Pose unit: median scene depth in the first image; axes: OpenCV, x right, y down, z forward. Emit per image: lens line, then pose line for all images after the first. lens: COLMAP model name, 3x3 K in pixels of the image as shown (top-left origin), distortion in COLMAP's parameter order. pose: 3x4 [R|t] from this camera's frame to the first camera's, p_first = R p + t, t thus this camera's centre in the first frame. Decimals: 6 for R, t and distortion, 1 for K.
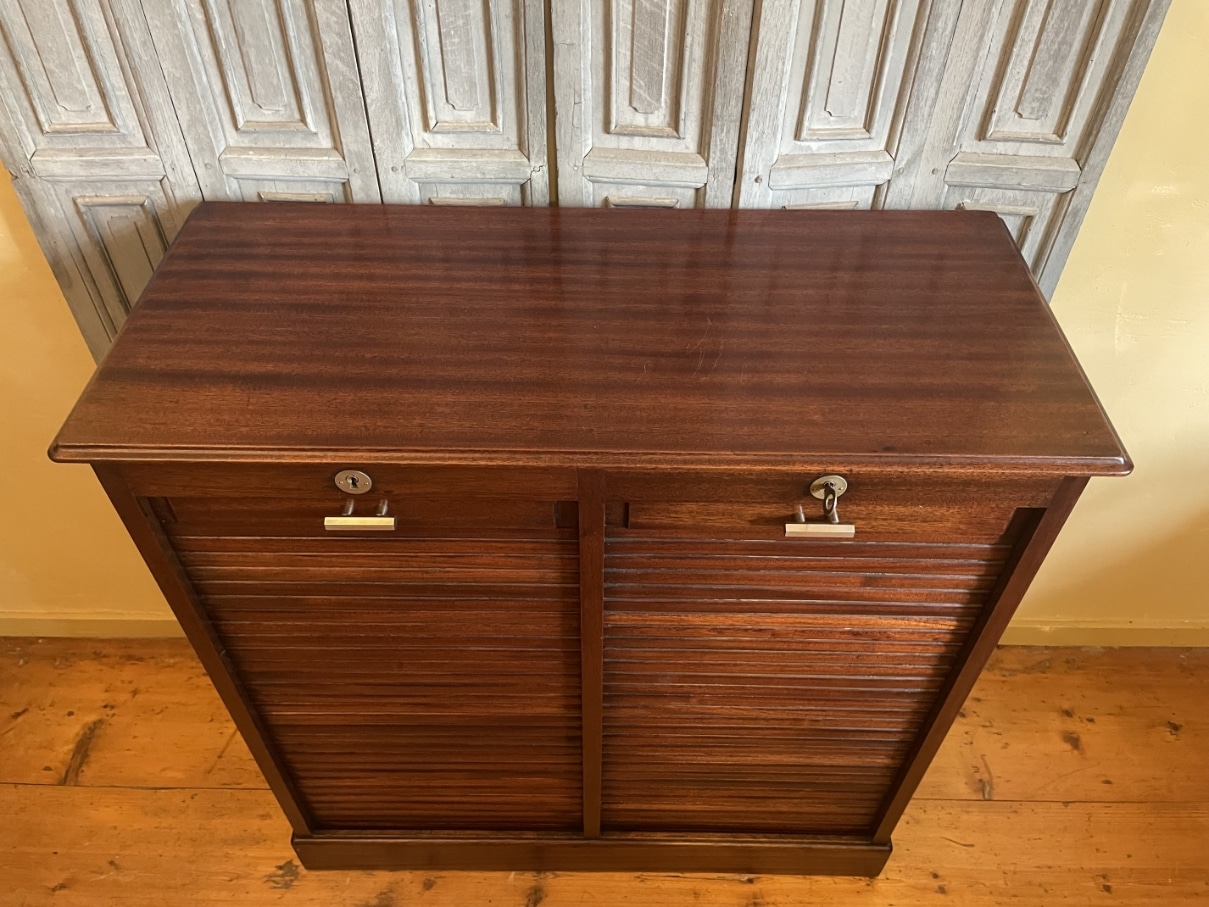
lens RADIAL K [[929.1, 0, 609.8], [0, 929.1, 443.7], [0, 0, 1]] dist [0.078568, -0.114290]
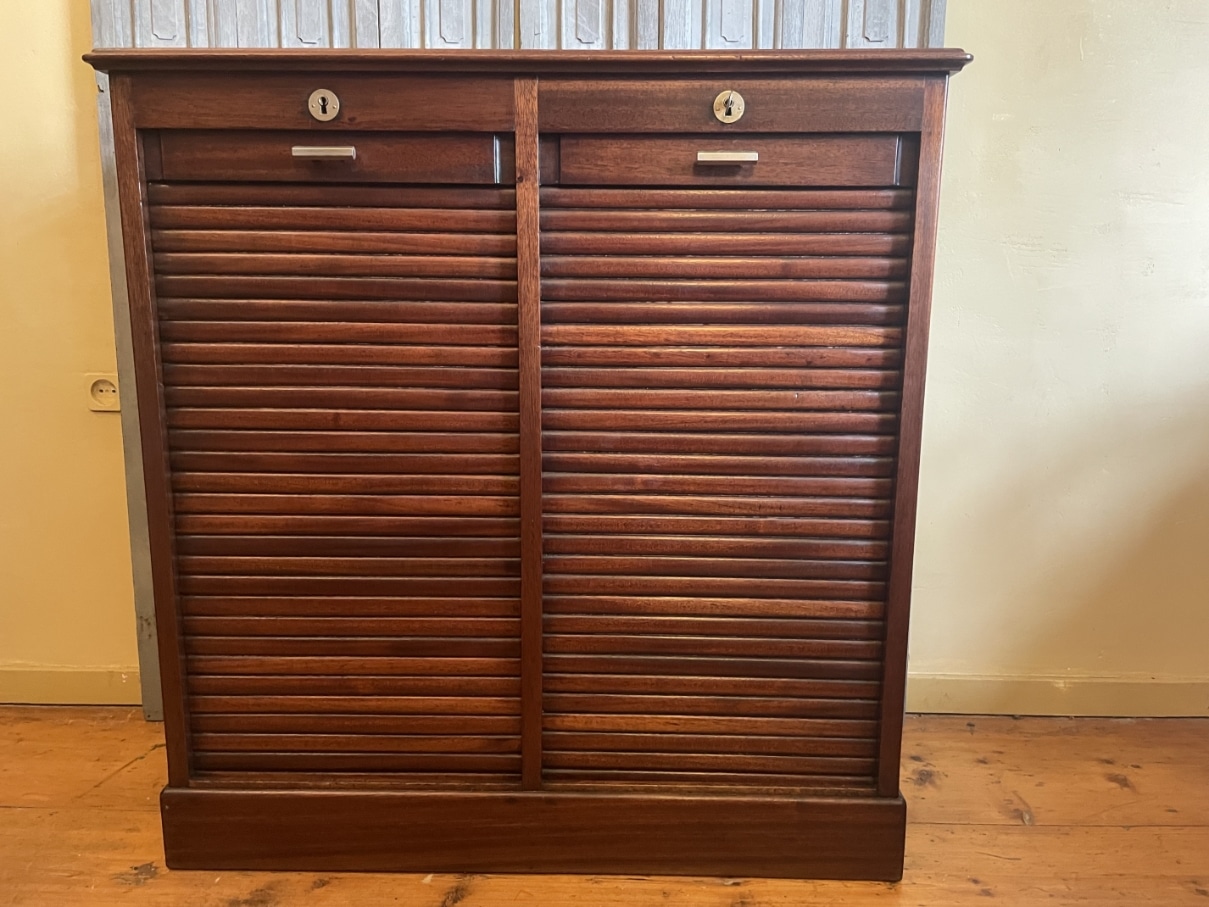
lens RADIAL K [[929.1, 0, 608.1], [0, 929.1, 444.8], [0, 0, 1]] dist [0.078568, -0.114290]
pose [[0.999957, -0.004542, -0.008037, 0.052804], [-0.000872, 0.820269, -0.571977, 0.619856], [0.009191, 0.571960, 0.820230, 0.161111]]
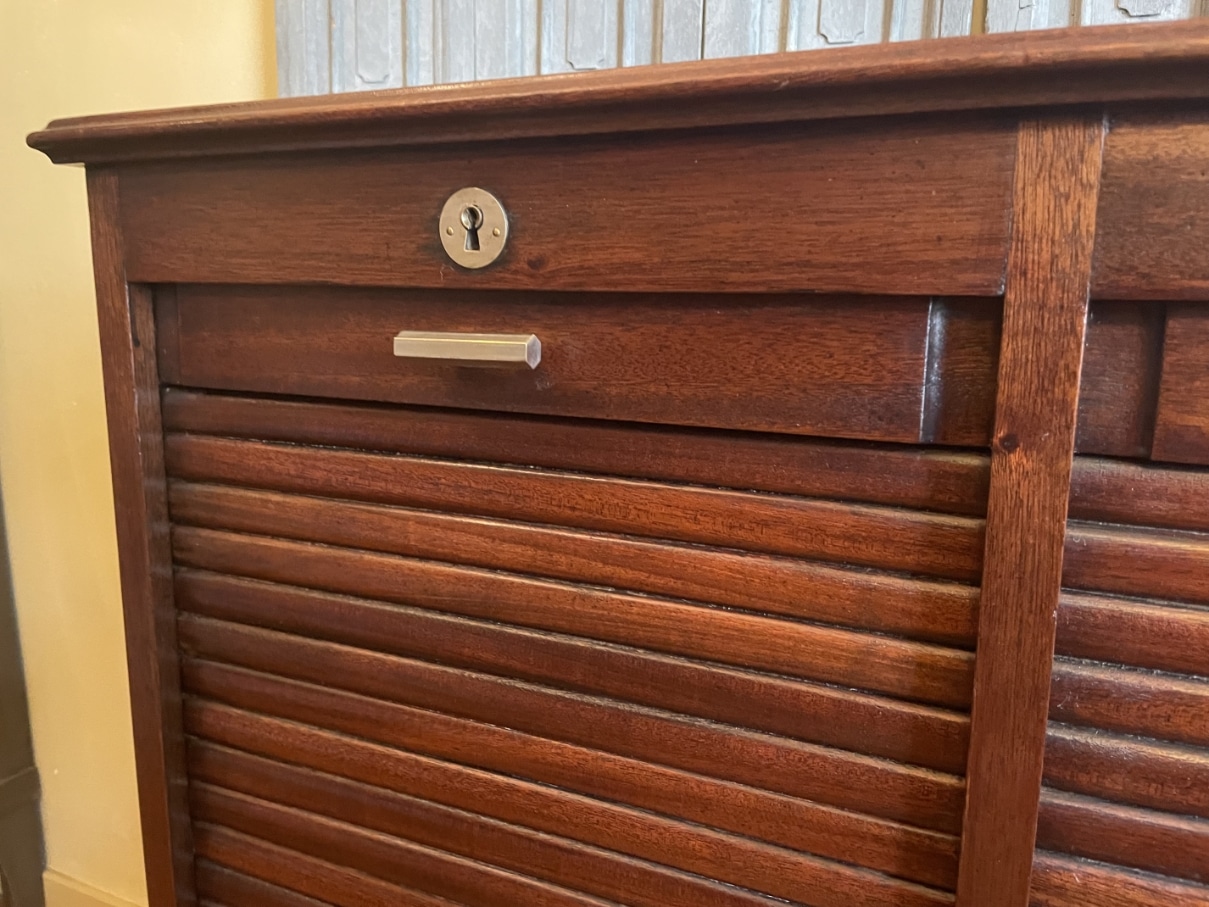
lens RADIAL K [[929.1, 0, 597.1], [0, 929.1, 445.2], [0, 0, 1]] dist [0.078568, -0.114290]
pose [[0.914465, 0.068074, -0.398897, -0.017233], [-0.288363, 0.801198, -0.524337, 0.202060], [0.283902, 0.594515, 0.752298, 0.427690]]
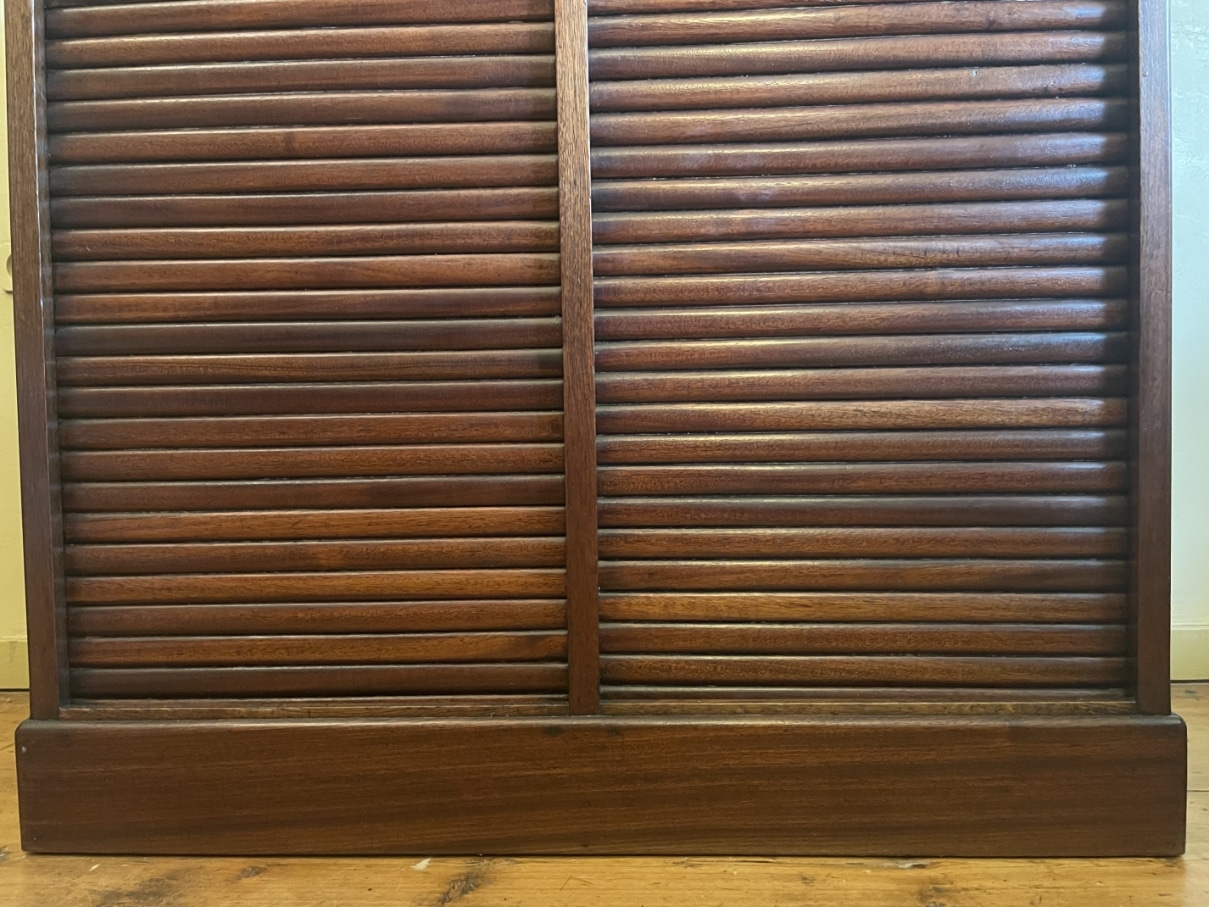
lens RADIAL K [[929.1, 0, 599.4], [0, 929.1, 444.3], [0, 0, 1]] dist [0.078568, -0.114290]
pose [[0.998809, -0.030741, -0.037887, 0.012853], [-0.003510, 0.729253, -0.684235, 0.645117], [0.048664, 0.683554, 0.728276, 0.505608]]
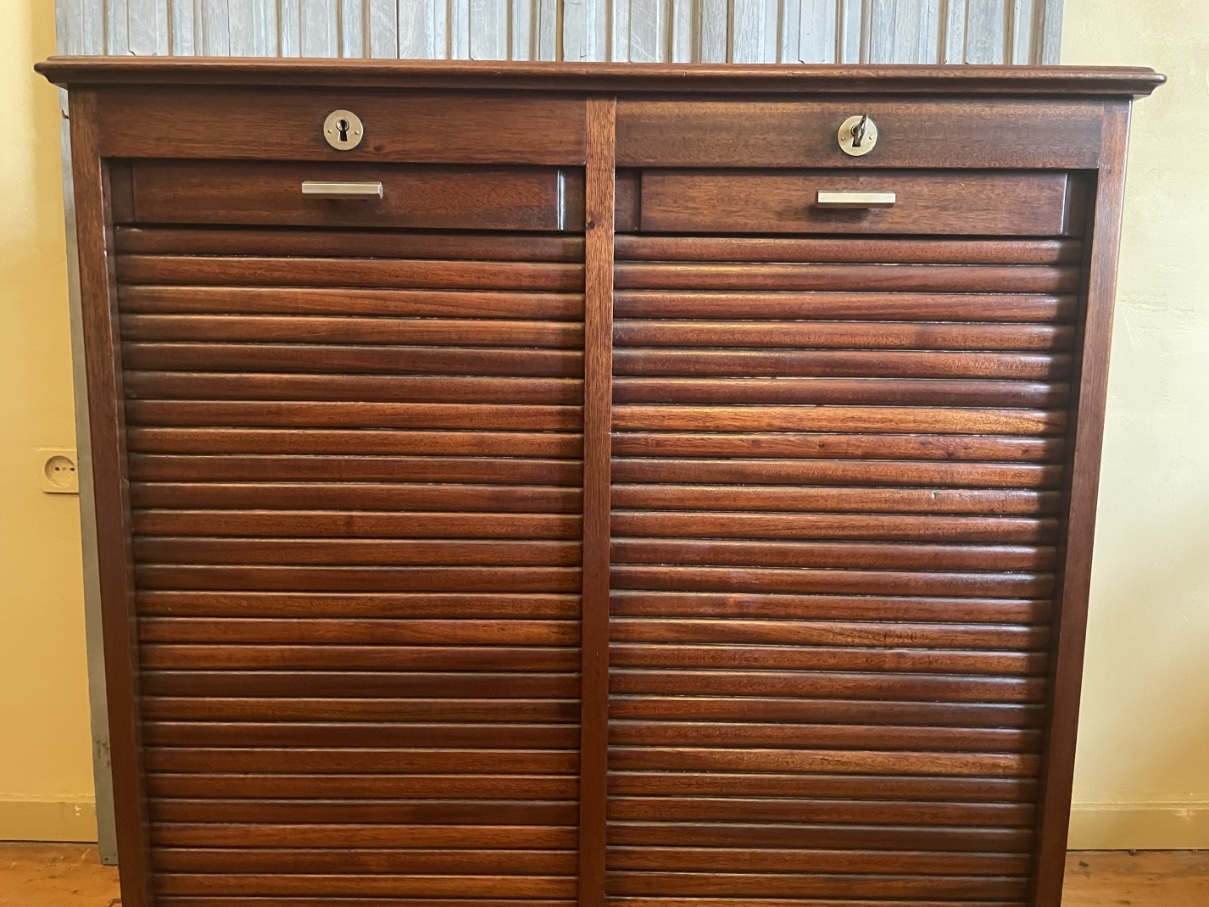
lens RADIAL K [[929.1, 0, 603.1], [0, 929.1, 443.7], [0, 0, 1]] dist [0.078568, -0.114290]
pose [[0.999940, -0.001876, 0.010772, -0.016180], [0.008041, 0.793746, -0.608196, 0.495908], [-0.007409, 0.608247, 0.793713, 0.260773]]
